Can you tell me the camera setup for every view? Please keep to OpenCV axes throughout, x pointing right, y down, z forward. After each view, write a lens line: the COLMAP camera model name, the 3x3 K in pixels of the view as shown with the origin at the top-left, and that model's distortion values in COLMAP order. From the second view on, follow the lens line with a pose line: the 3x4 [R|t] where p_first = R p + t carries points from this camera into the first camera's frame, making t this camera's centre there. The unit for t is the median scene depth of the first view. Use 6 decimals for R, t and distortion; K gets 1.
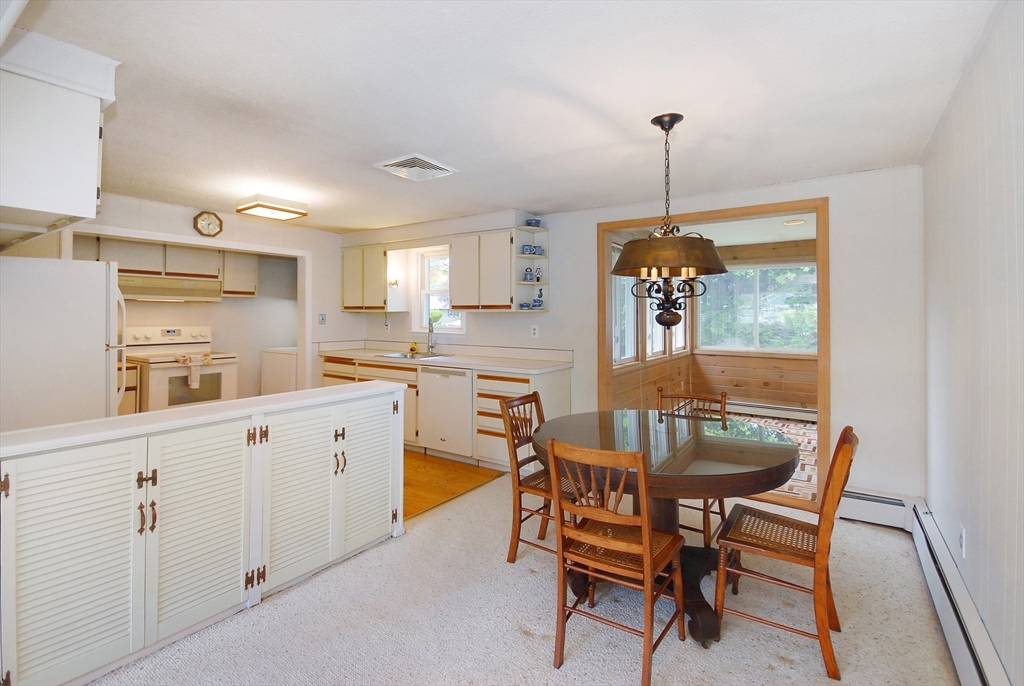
lens RADIAL K [[468.3, 0, 515.4], [0, 468.3, 314.7], [0, 0, 1]] dist [-0.000411, 0.000008]
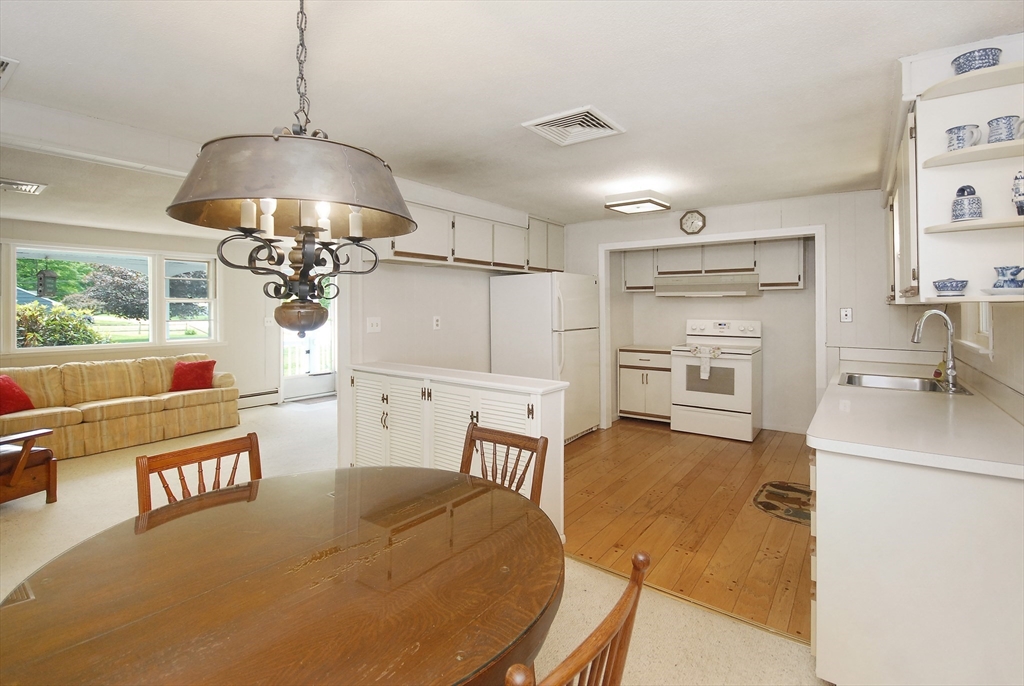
lens RADIAL K [[468.3, 0, 506.8], [0, 468.3, 301.7], [0, 0, 1]] dist [-0.000411, 0.000008]
pose [[-0.051614, -0.016950, -0.998523, 0.400368], [-0.000736, 0.999856, -0.016935, 0.002159], [0.998667, -0.000139, -0.051619, 0.623556]]
